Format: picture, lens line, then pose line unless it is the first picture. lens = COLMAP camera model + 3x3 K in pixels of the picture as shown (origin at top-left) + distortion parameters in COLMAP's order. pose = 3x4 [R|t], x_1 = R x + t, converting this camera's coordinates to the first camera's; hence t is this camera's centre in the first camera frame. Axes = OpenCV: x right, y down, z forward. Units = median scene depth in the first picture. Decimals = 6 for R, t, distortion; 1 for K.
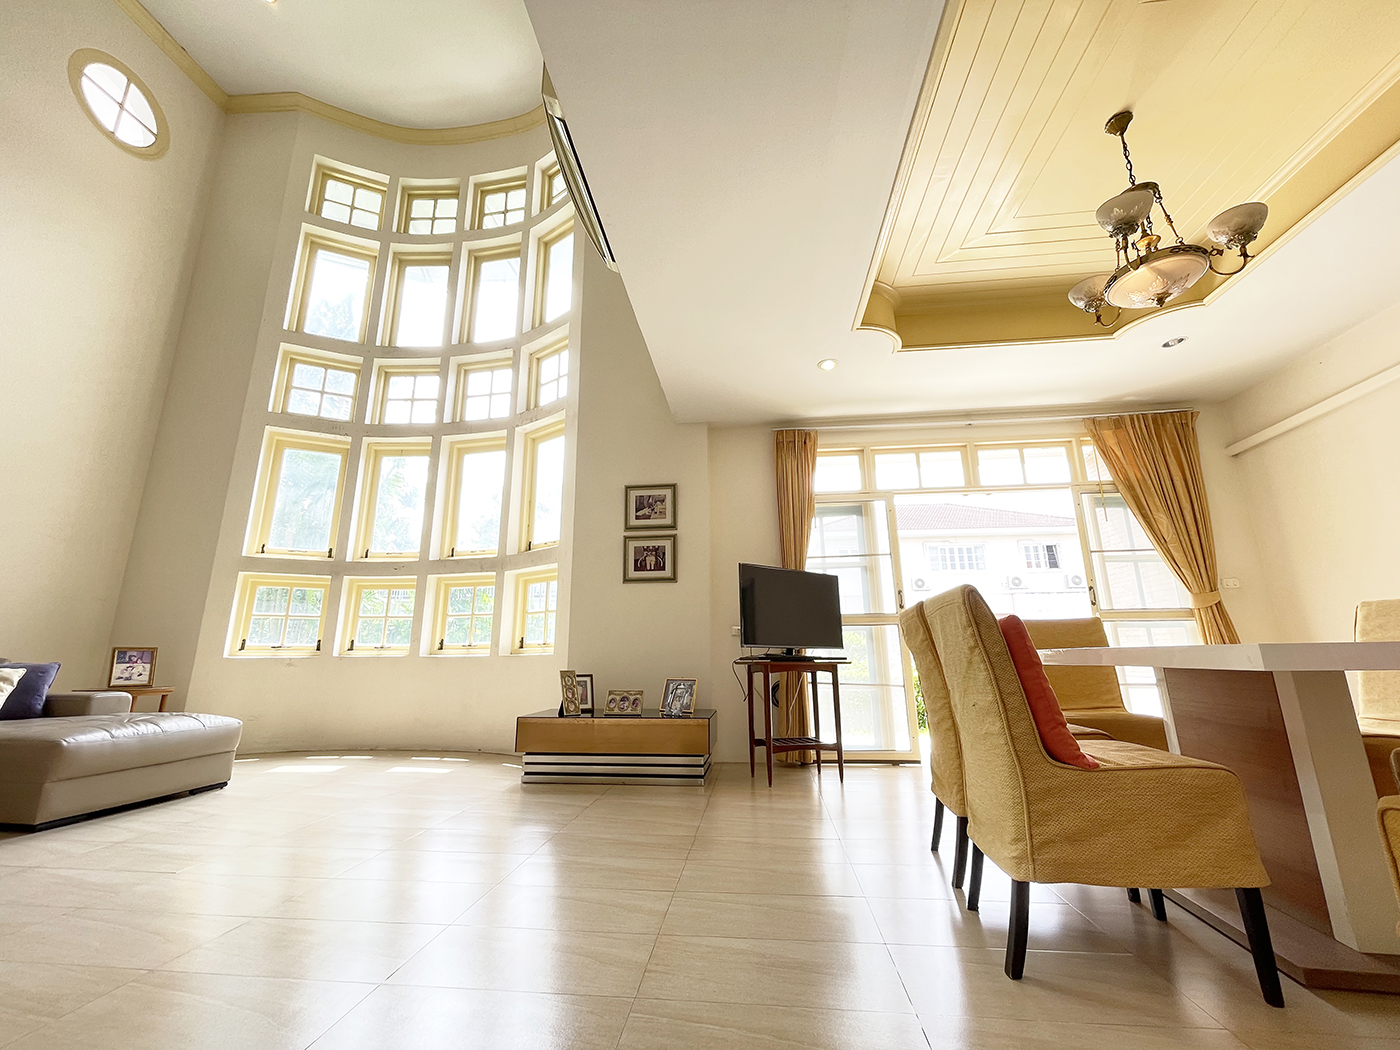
lens RADIAL K [[570.0, 0, 696.1], [0, 570.0, 522.6], [0, 0, 1]] dist [0.003863, -0.000106]
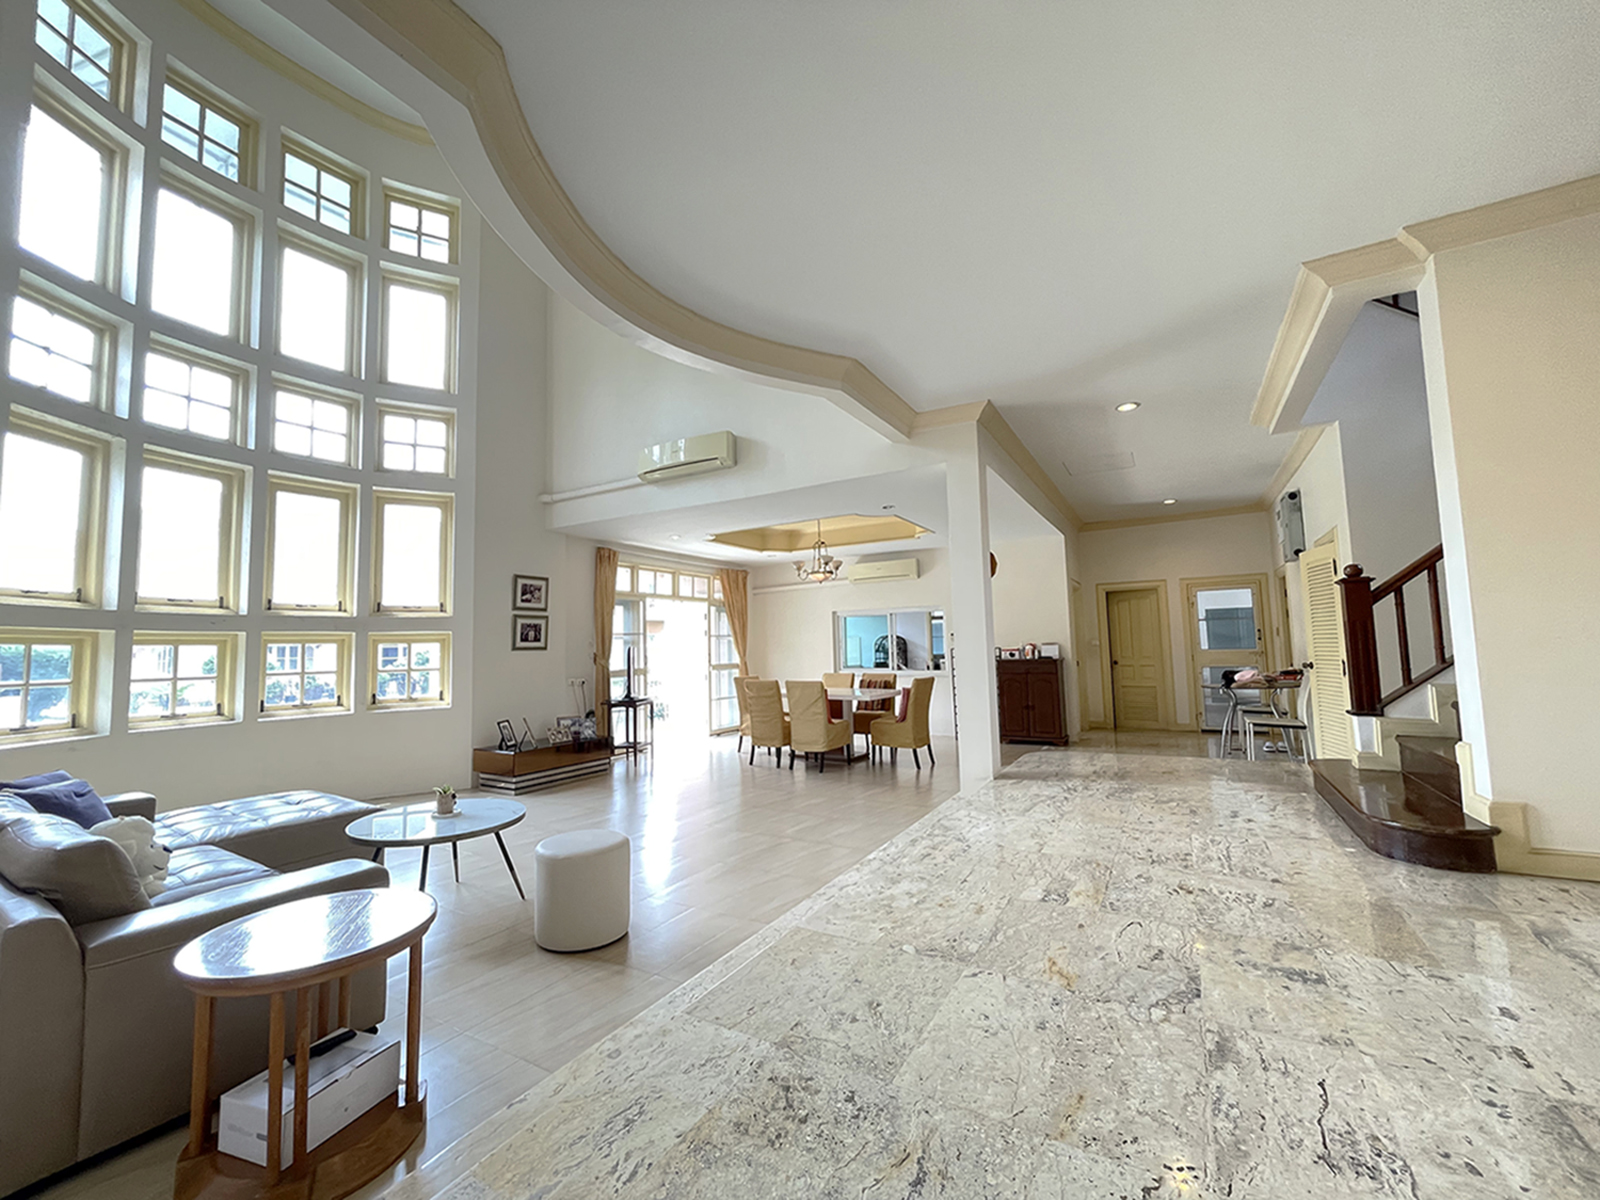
lens RADIAL K [[651.4, 0, 800.6], [0, 651.4, 597.6], [0, 0, 1]] dist [0.003863, -0.000106]
pose [[0.406984, 0.068614, 0.910855, -1.218865], [-0.193443, 0.981032, 0.012532, -0.159477], [-0.892717, -0.181299, 0.412537, -0.190601]]
